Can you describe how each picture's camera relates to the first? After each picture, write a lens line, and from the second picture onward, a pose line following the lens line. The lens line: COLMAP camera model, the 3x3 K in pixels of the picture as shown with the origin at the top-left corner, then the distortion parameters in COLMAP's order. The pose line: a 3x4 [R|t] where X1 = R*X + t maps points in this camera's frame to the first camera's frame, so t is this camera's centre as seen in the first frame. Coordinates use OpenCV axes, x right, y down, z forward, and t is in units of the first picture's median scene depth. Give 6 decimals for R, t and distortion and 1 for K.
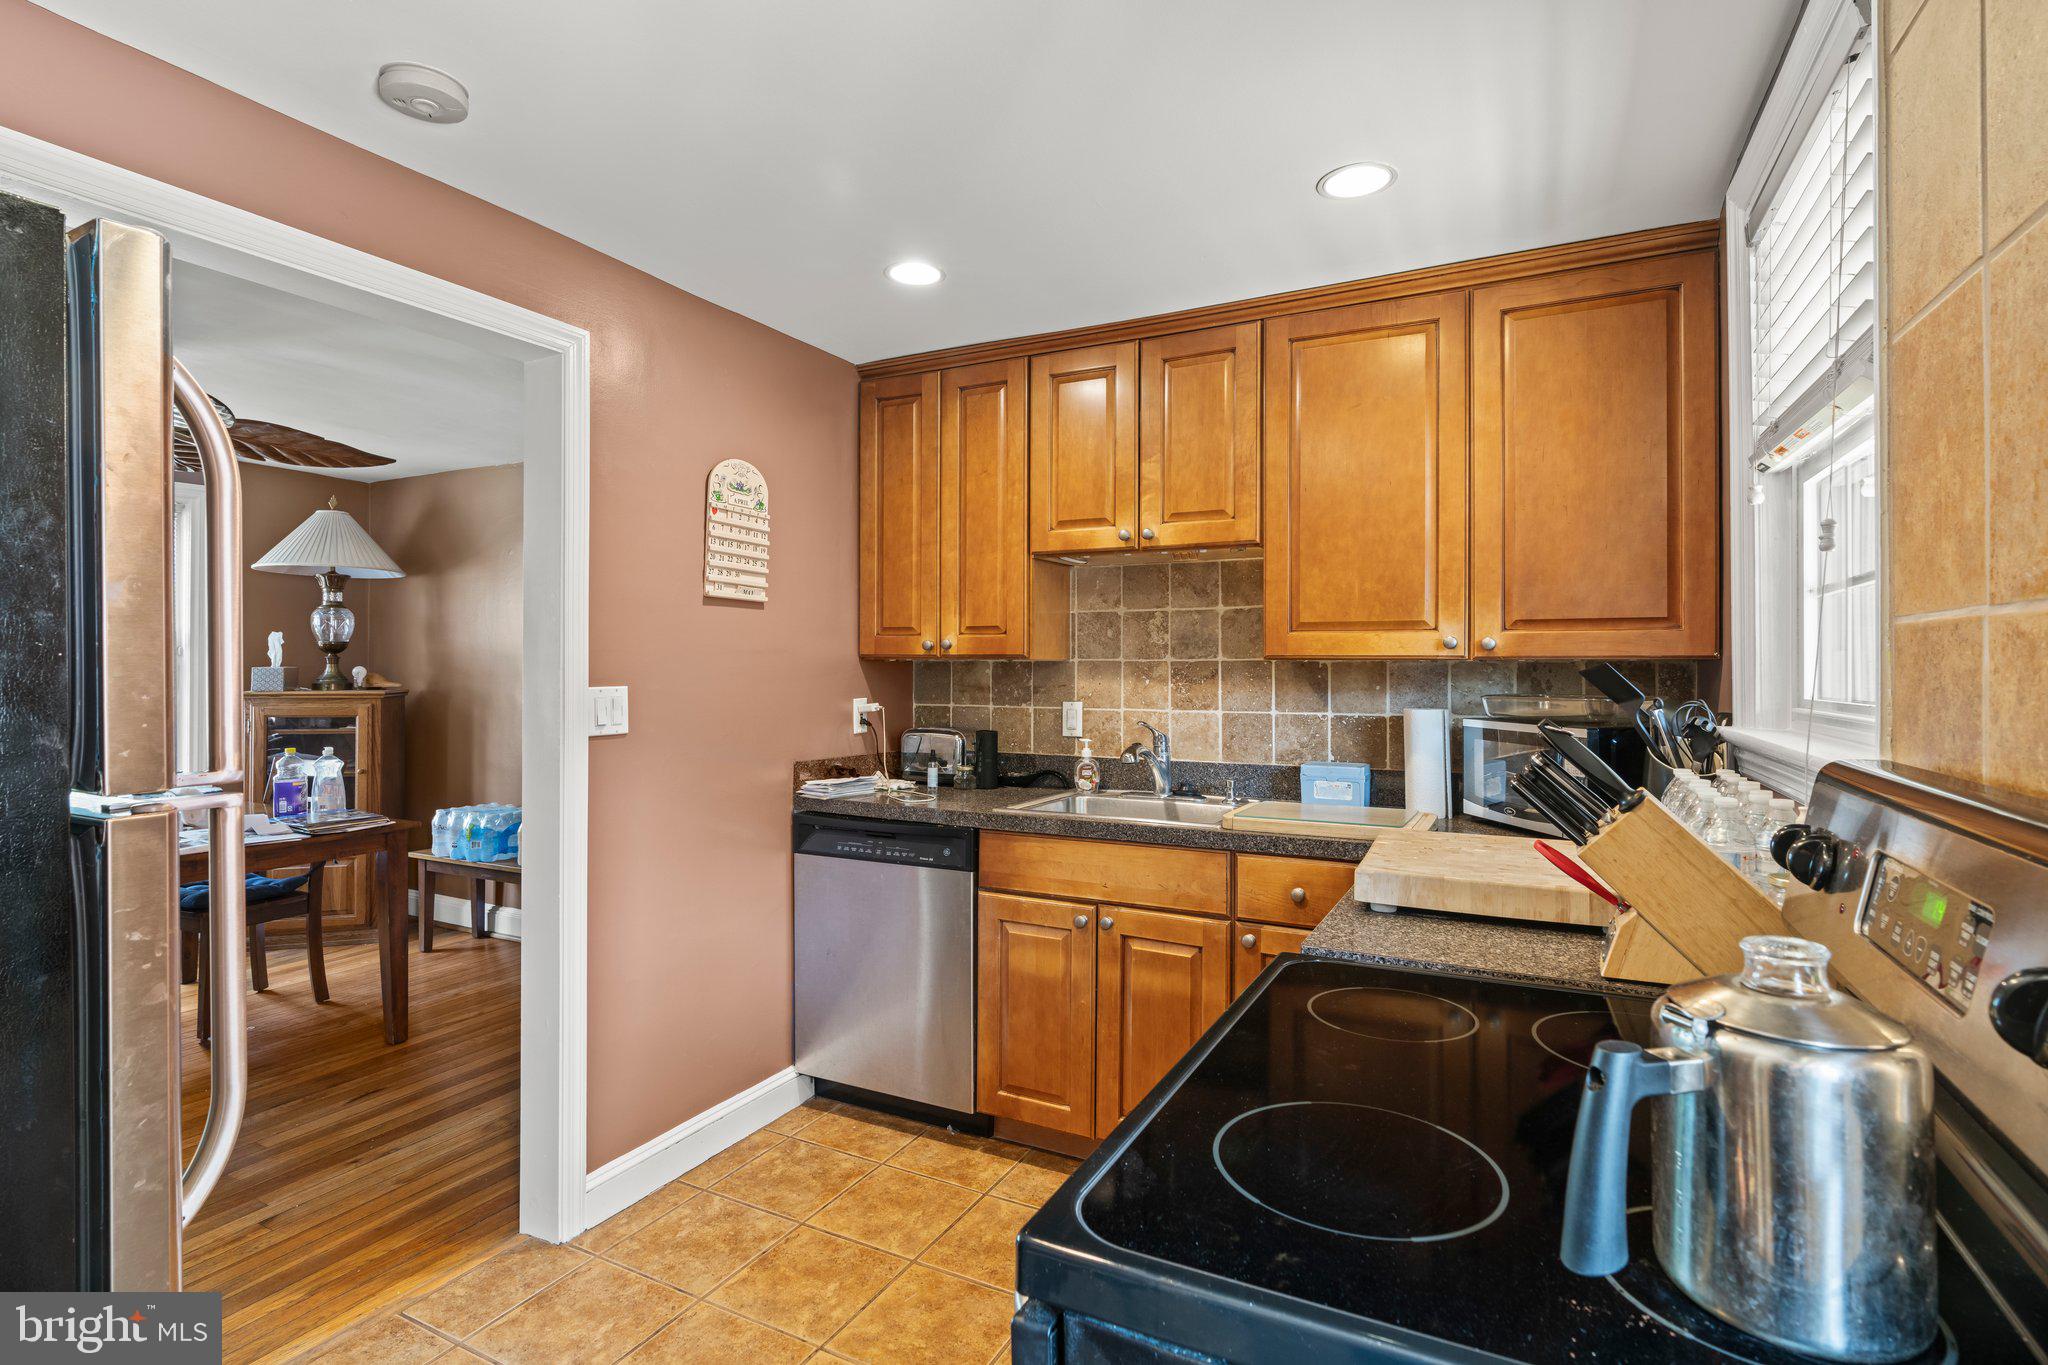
lens RADIAL K [[990.5, 0, 1021.6], [0, 990.5, 664.7], [0, 0, 1]] dist [-0.003597, -0.000494]
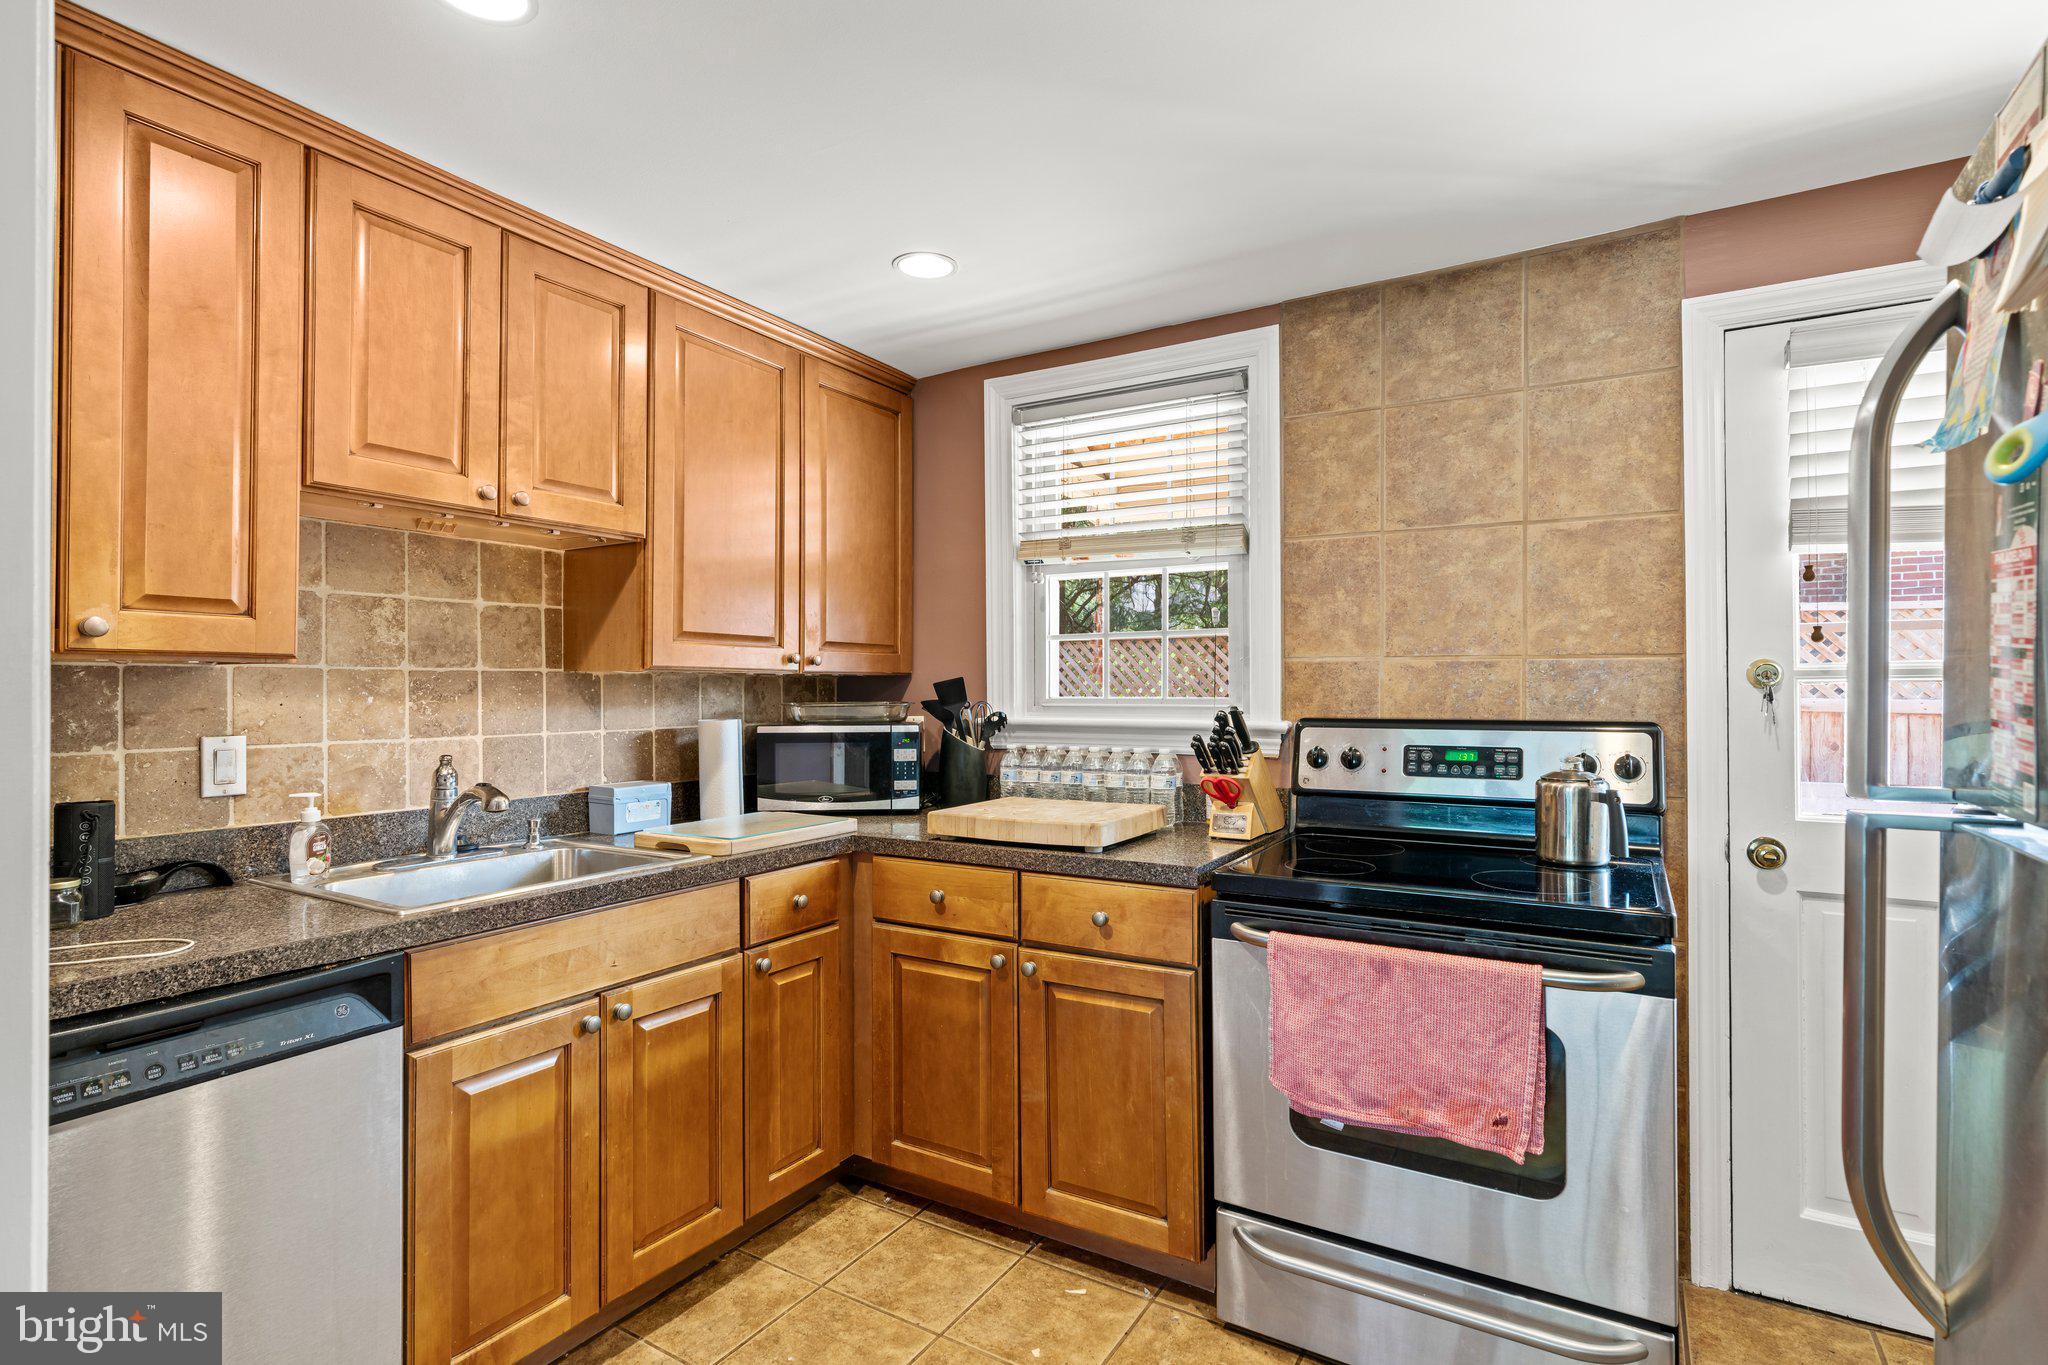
lens RADIAL K [[987.0, 0, 1024.0], [0, 987.0, 682.5], [0, 0, 1]] dist [-0.001312, -0.000144]
pose [[0.058907, 0.003915, 0.998256, -0.548266], [-0.001423, 0.999992, -0.003837, 0.007741], [-0.998262, -0.001195, 0.058912, 0.538087]]
